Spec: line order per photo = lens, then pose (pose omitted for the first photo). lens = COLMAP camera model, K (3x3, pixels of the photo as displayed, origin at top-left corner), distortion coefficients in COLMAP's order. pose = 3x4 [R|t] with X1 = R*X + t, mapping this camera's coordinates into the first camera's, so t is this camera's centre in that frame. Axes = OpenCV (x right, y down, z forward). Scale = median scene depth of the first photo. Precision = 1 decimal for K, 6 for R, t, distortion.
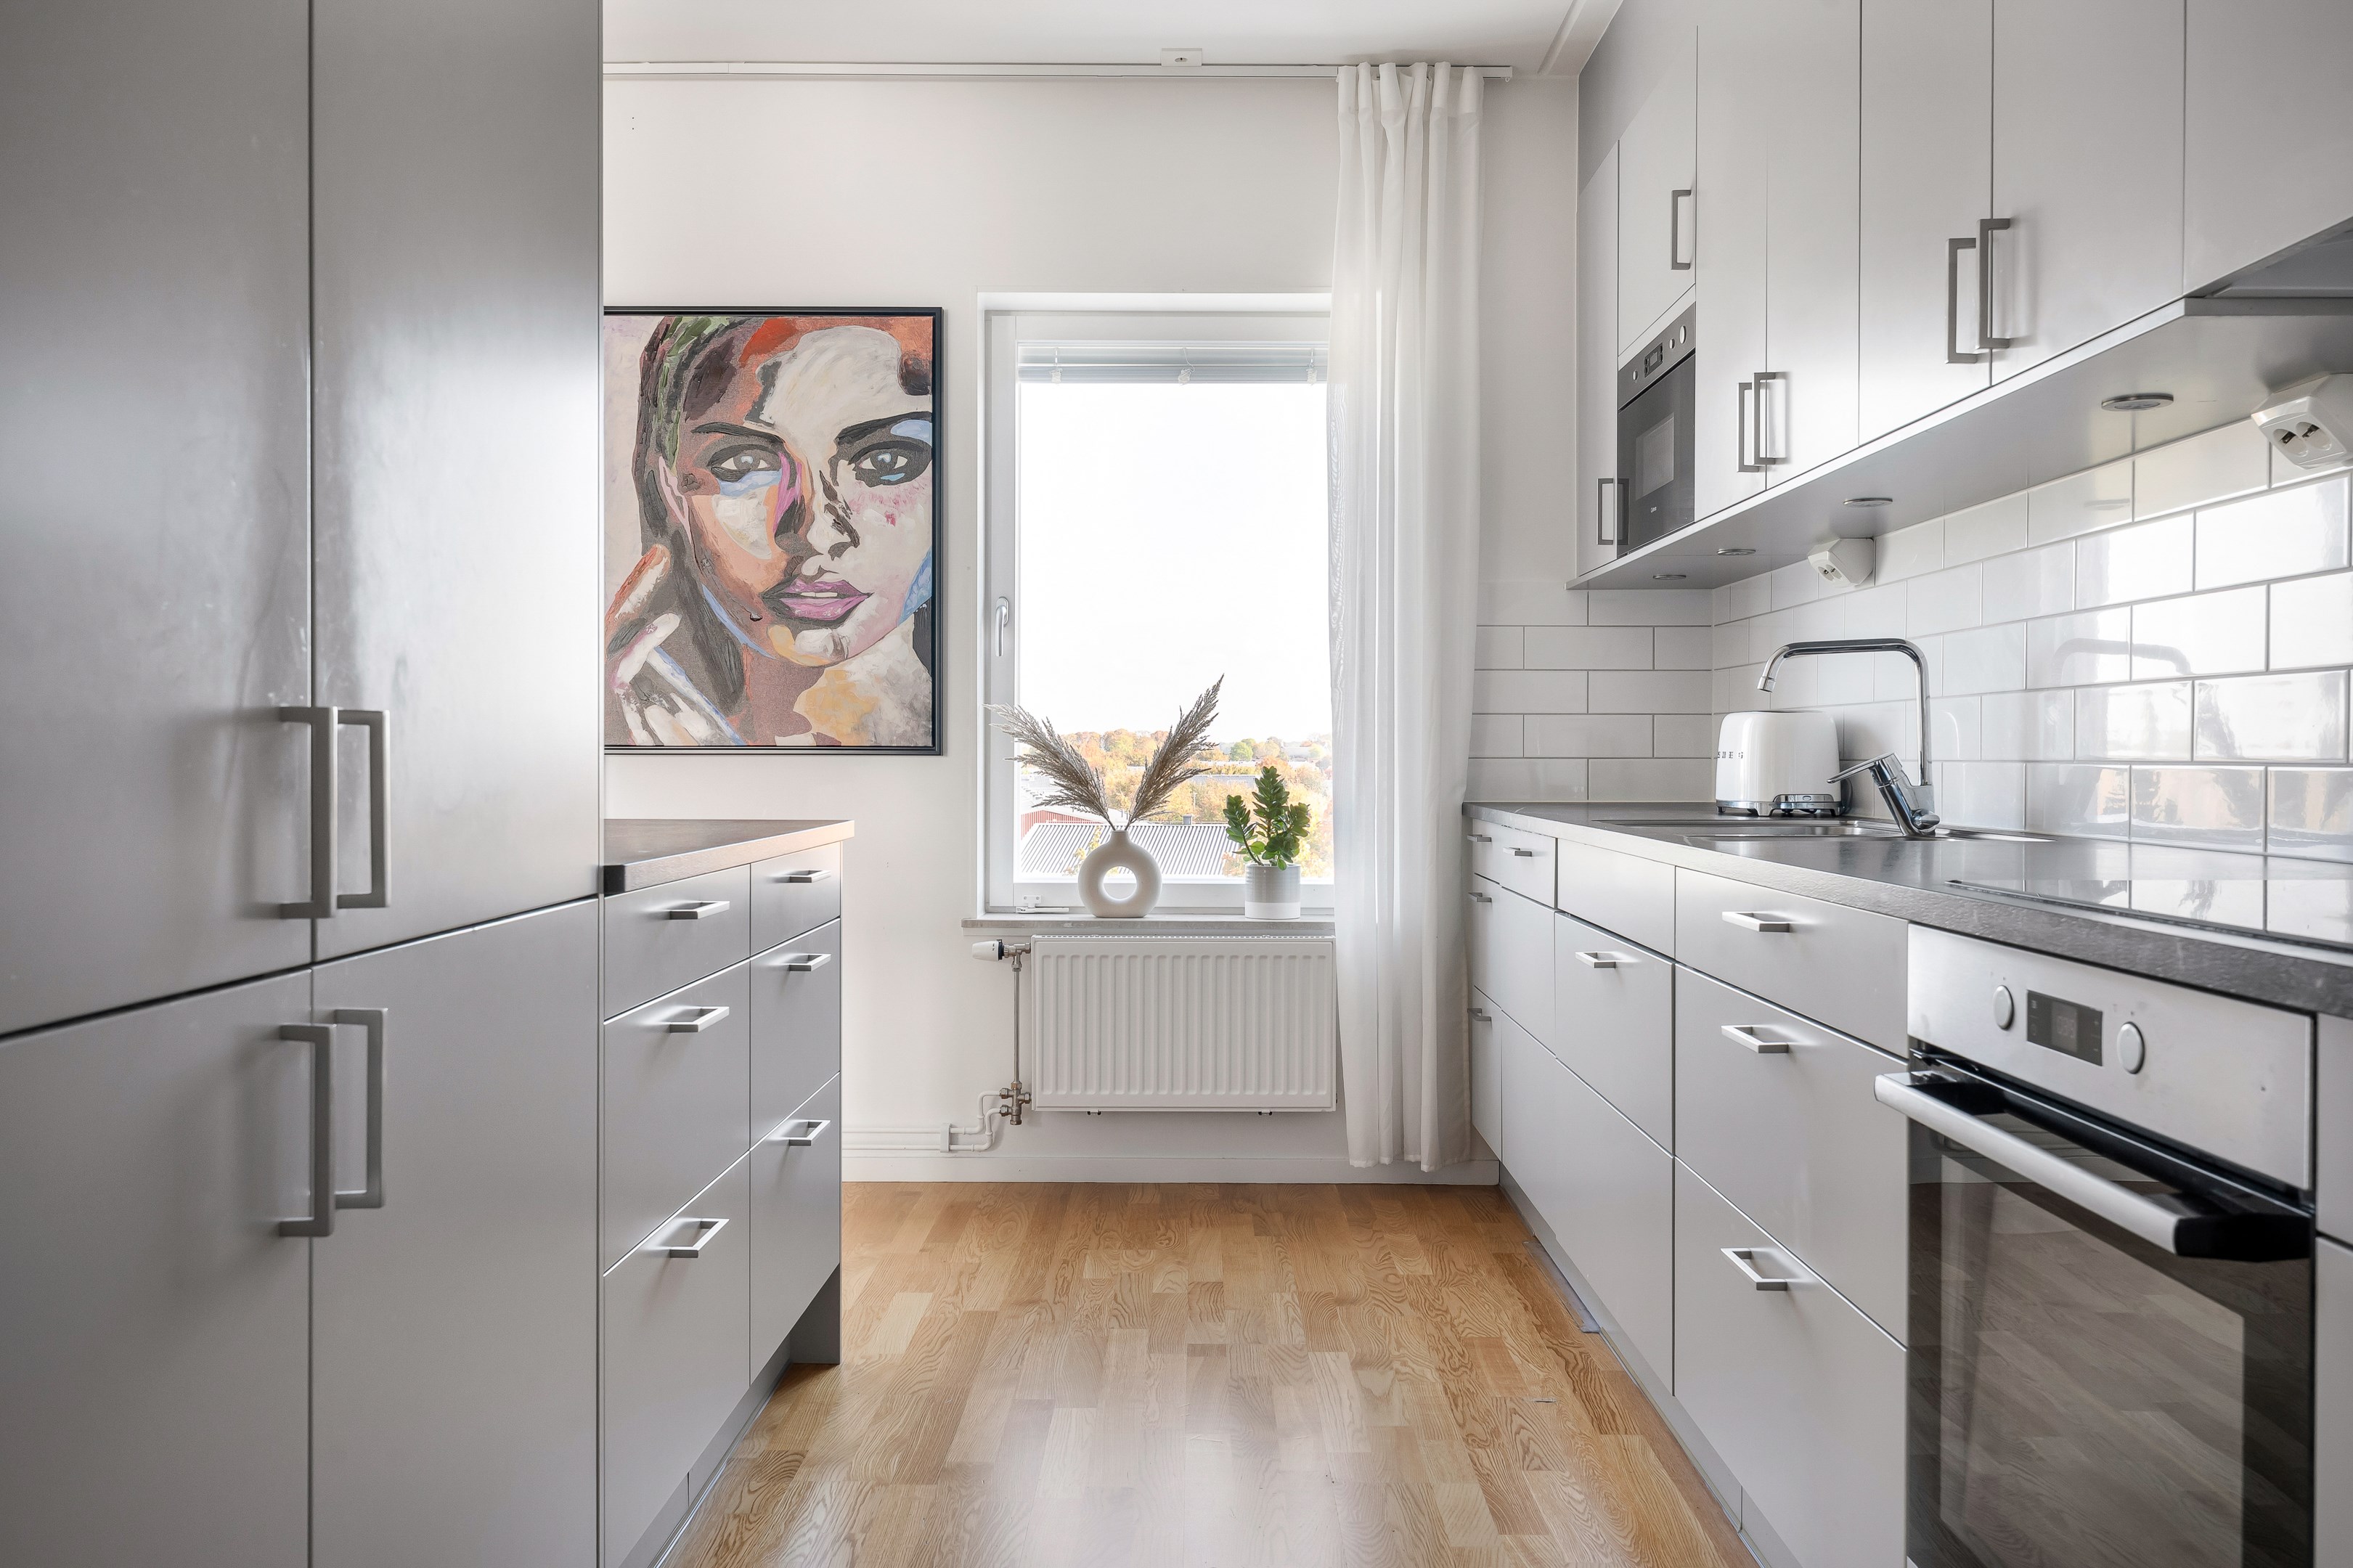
lens RADIAL K [[1728.1, 0, 1182.6], [0, 1728.1, 769.3], [0, 0, 1]] dist [0.003642, 0.008267]
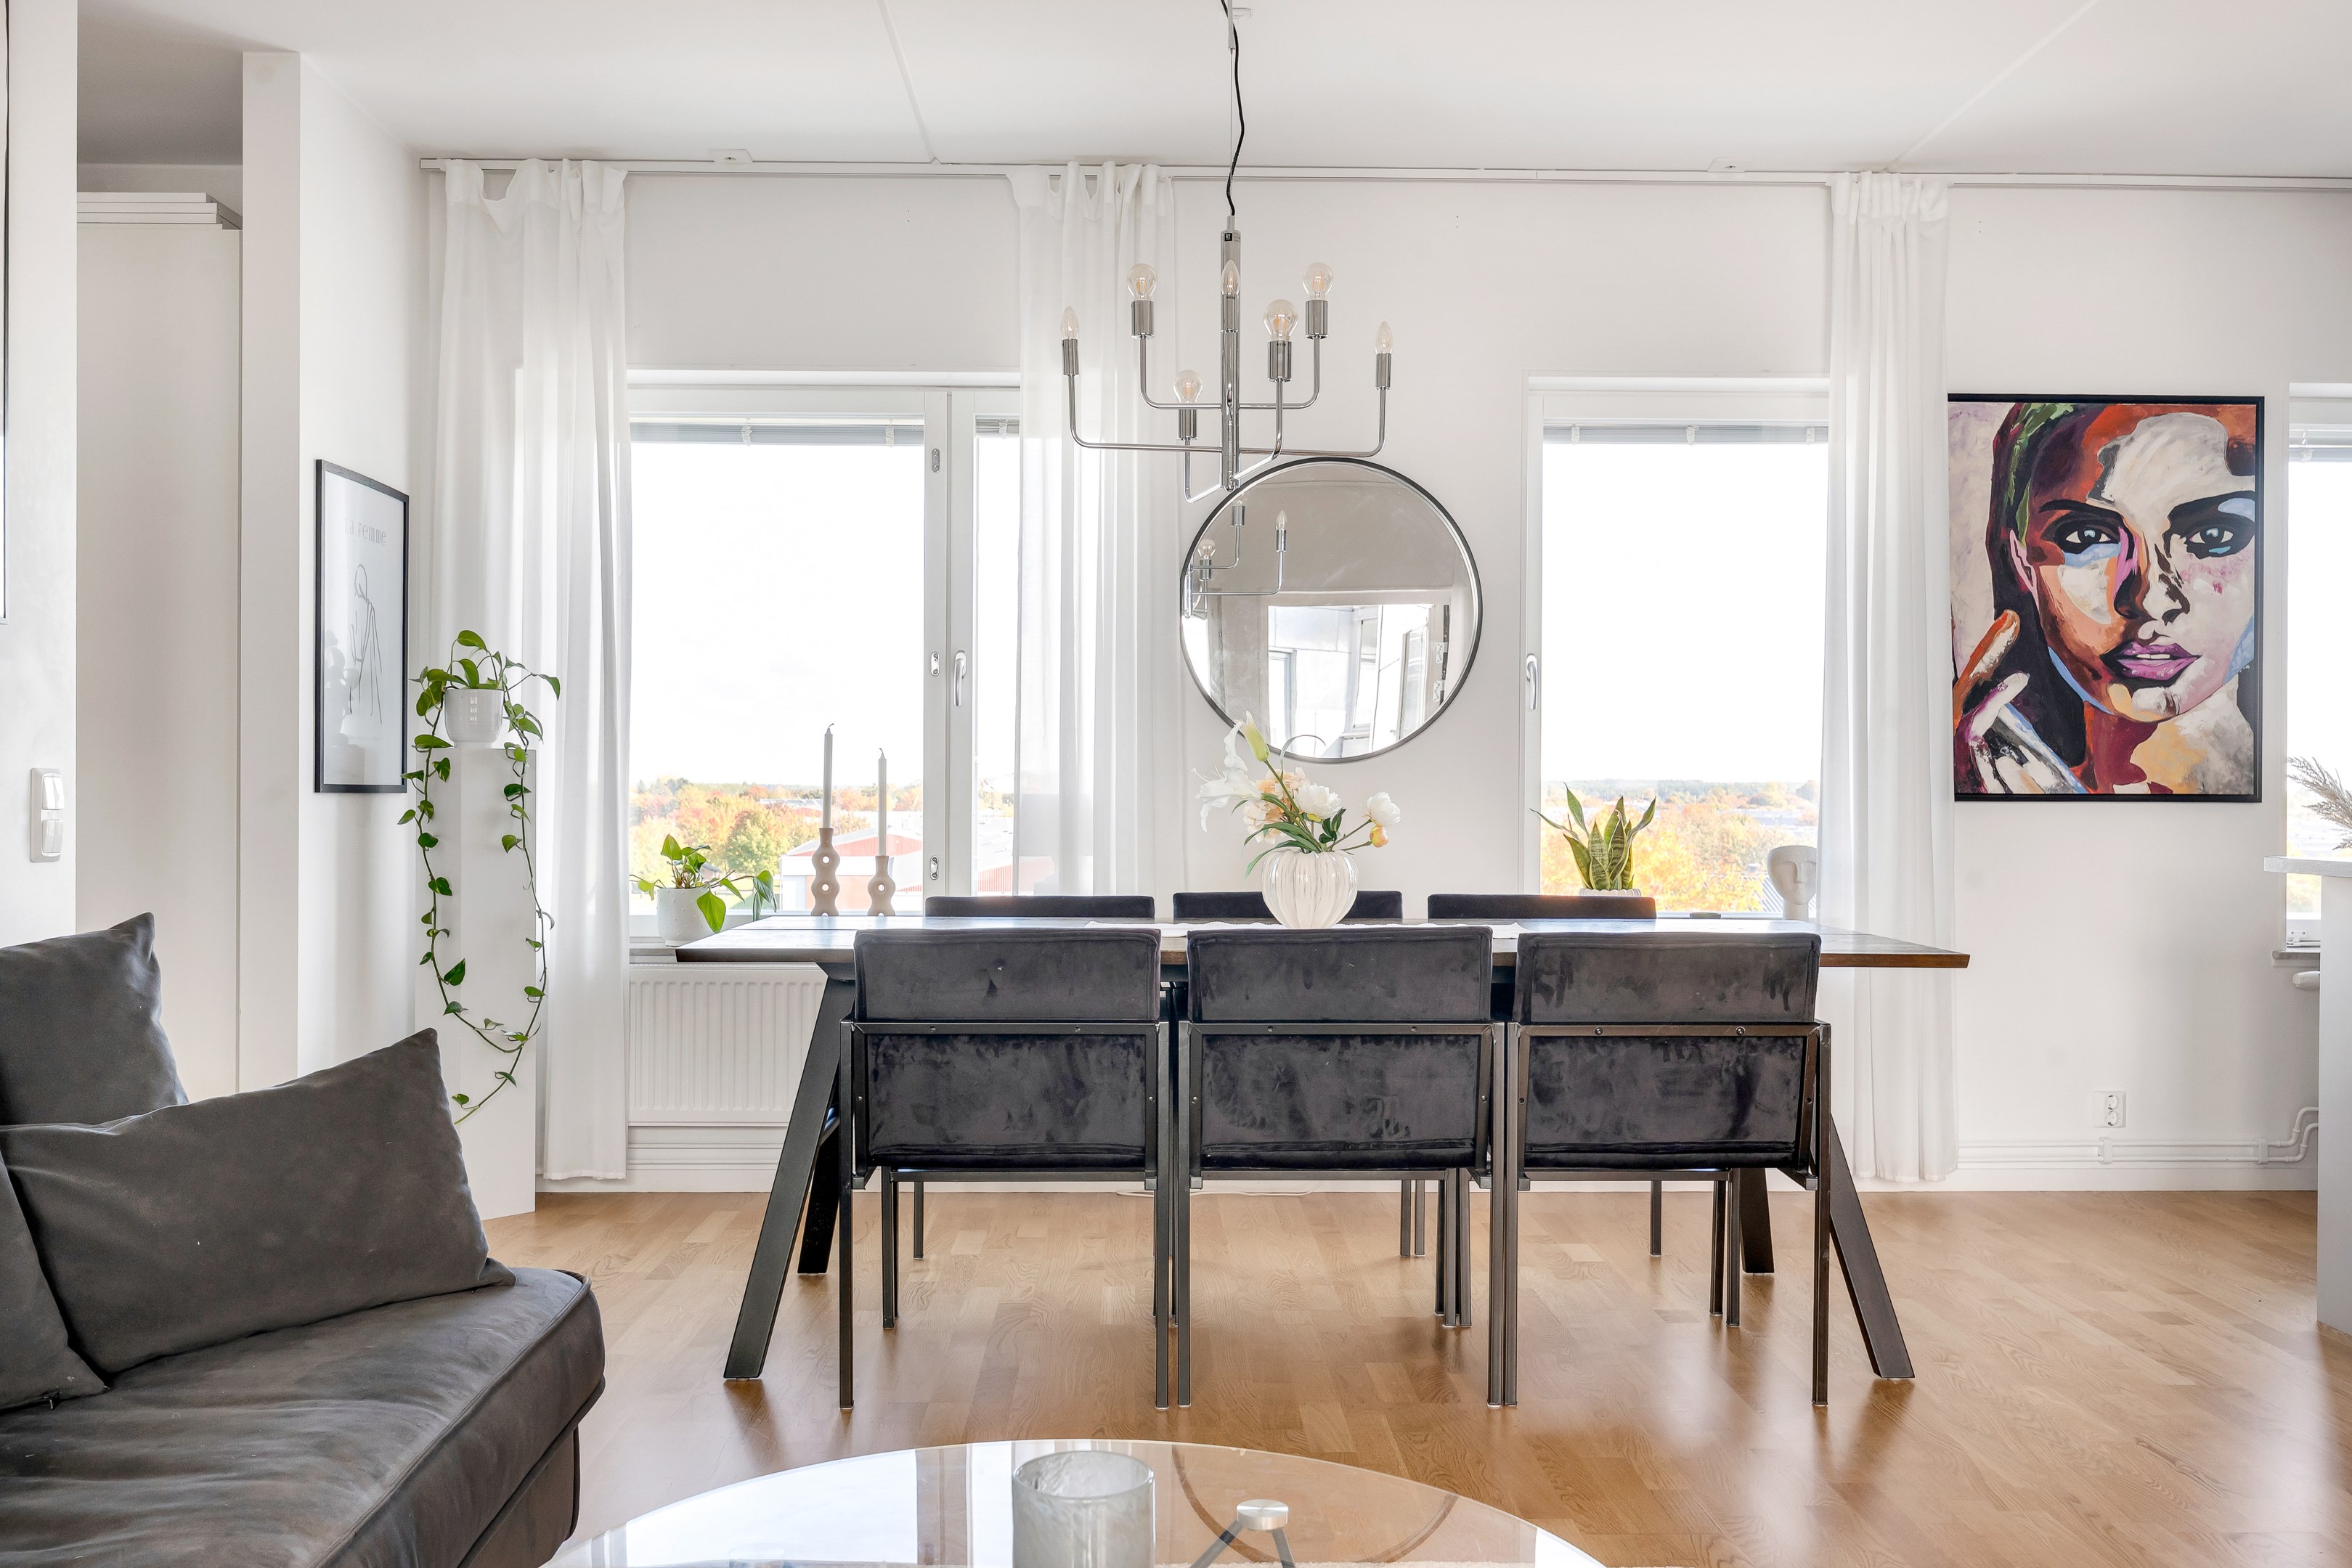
lens RADIAL K [[1727.2, 0, 1109.1], [0, 1727.2, 797.4], [0, 0, 1]] dist [0.003642, 0.008267]
pose [[0.999246, 0.001559, 0.038789, -0.915496], [-0.001117, 0.999934, -0.011418, 0.001775], [-0.038804, 0.011366, 0.999182, -0.072461]]
